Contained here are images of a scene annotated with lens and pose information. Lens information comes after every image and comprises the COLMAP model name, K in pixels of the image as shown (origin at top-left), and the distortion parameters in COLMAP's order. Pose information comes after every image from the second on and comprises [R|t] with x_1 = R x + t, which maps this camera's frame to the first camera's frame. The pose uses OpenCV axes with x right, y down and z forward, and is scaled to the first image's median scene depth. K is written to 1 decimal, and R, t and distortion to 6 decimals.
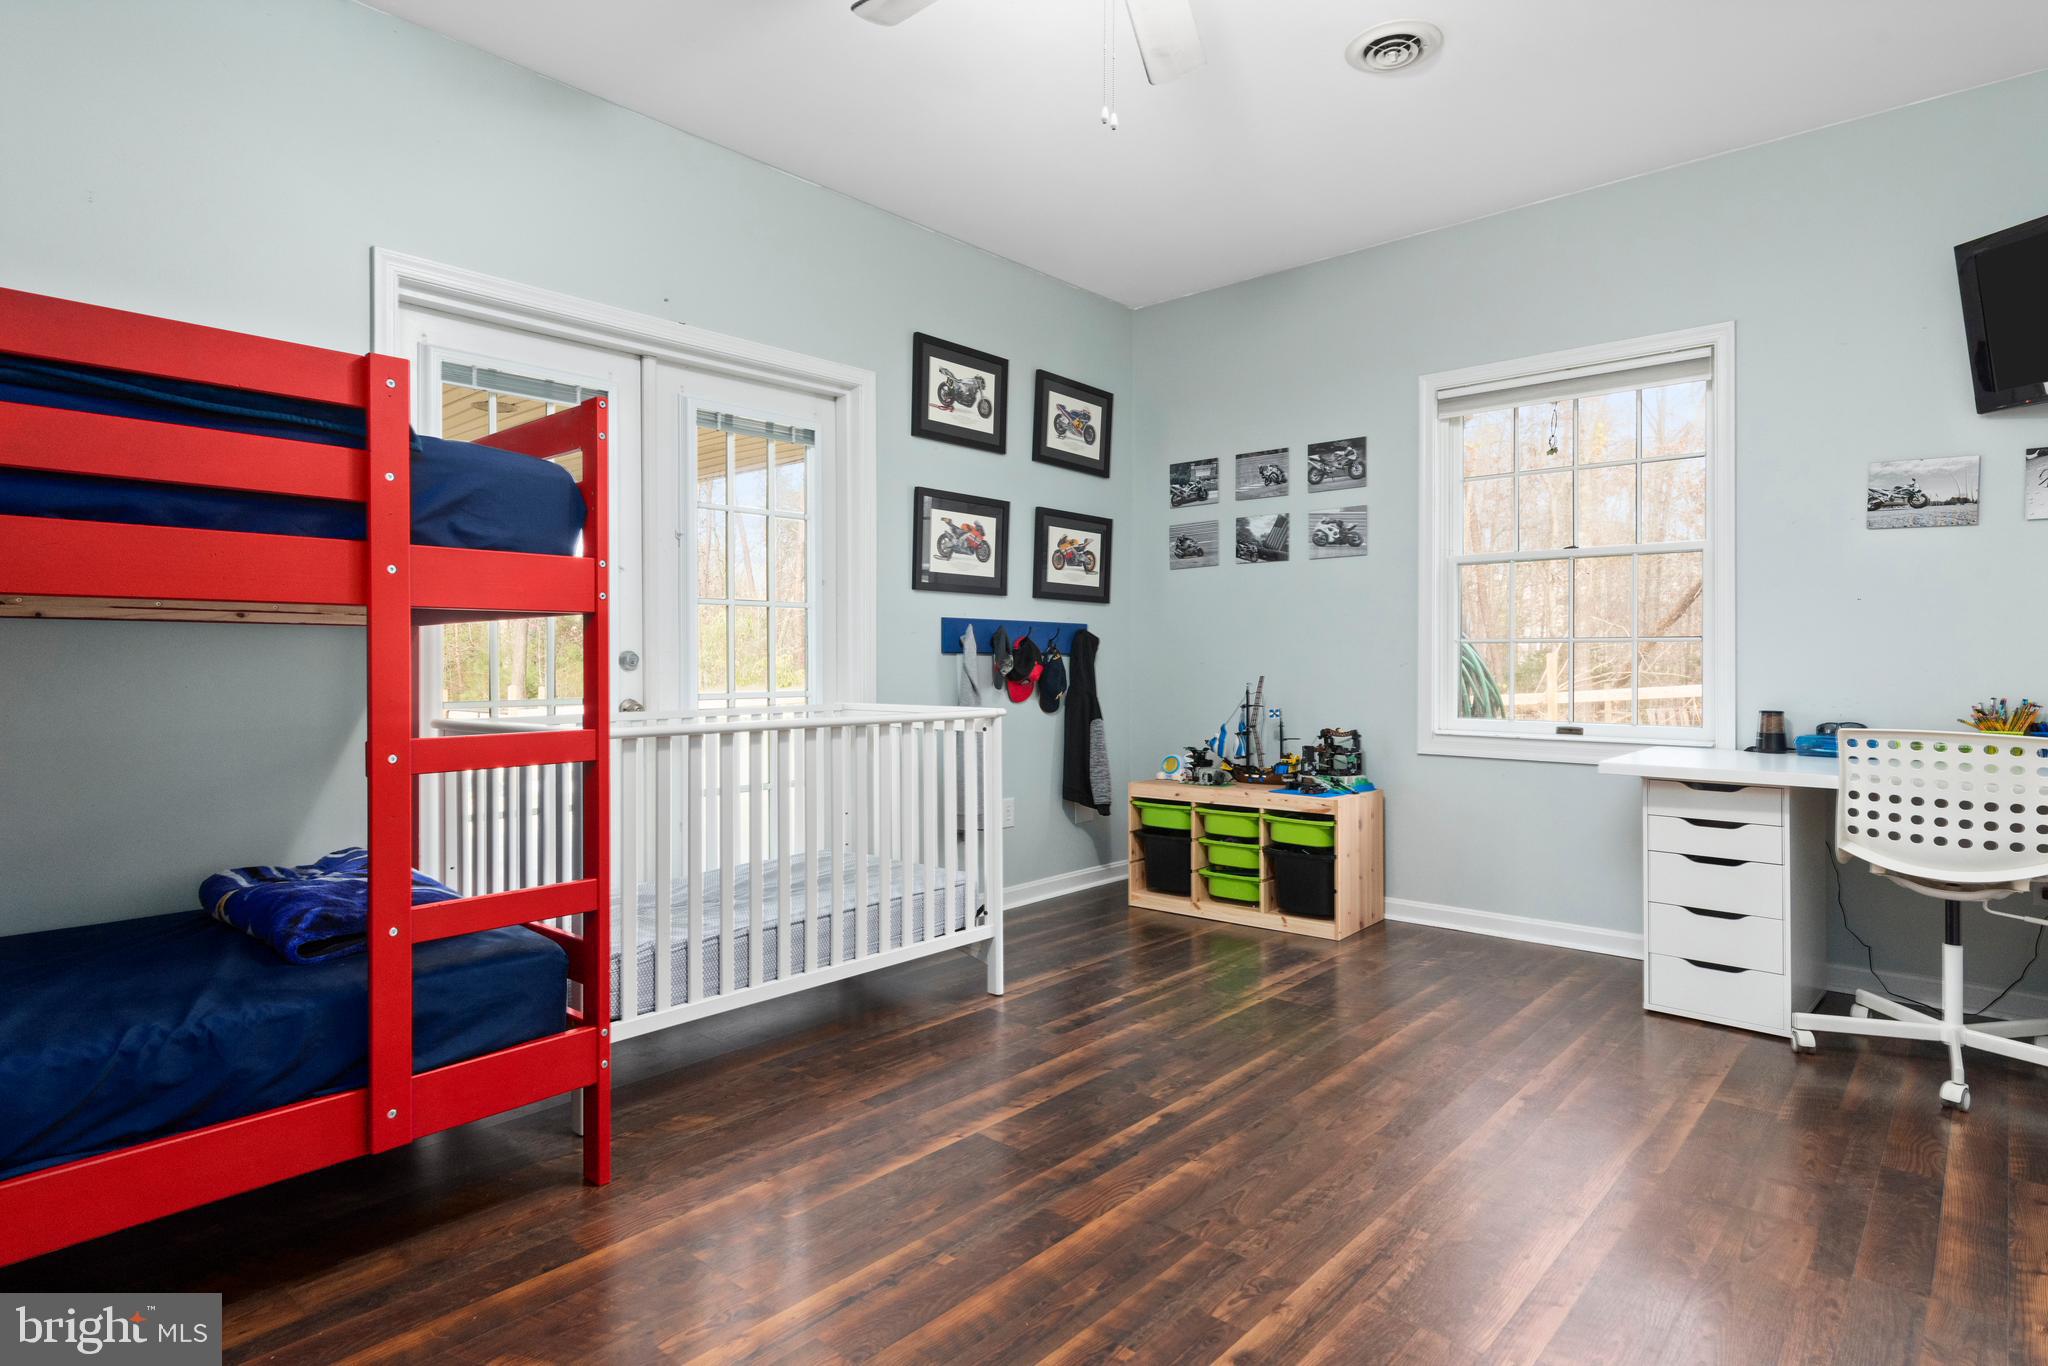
lens RADIAL K [[1102.3, 0, 1002.4], [0, 1102.3, 648.9], [0, 0, 1]] dist [0.009119, -0.002180]
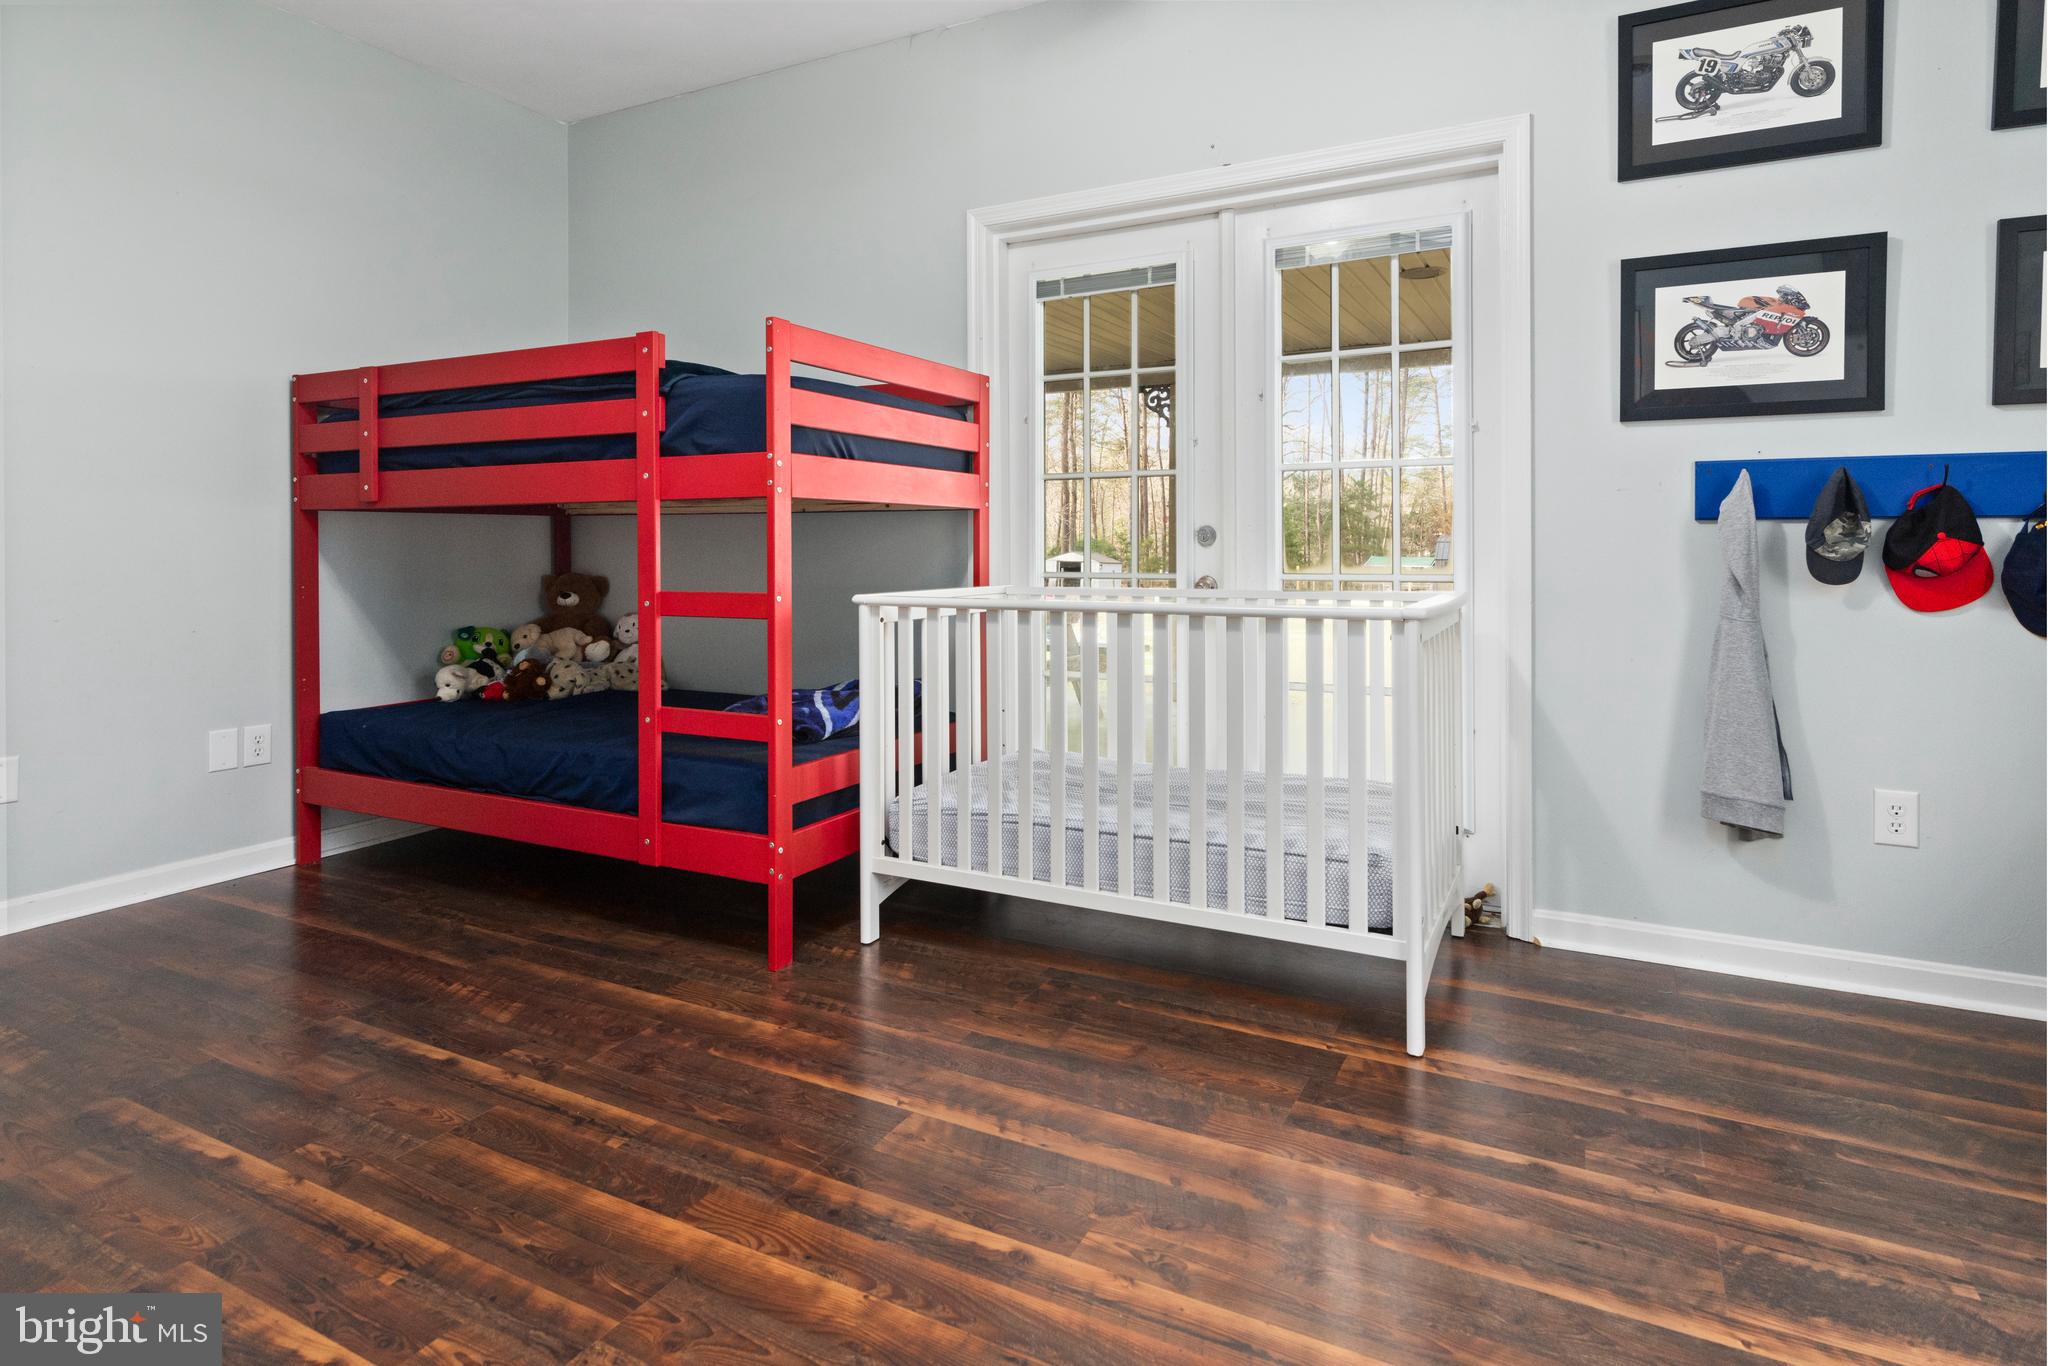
lens RADIAL K [[1090.4, 0, 1032.0], [0, 1090.4, 535.1], [0, 0, 1]] dist [0.010847, -0.000424]
pose [[0.253809, -0.004001, -0.967246, 0.517664], [0.015357, 0.999882, -0.000107, 0.007893], [0.967132, -0.014827, 0.253840, 0.583855]]
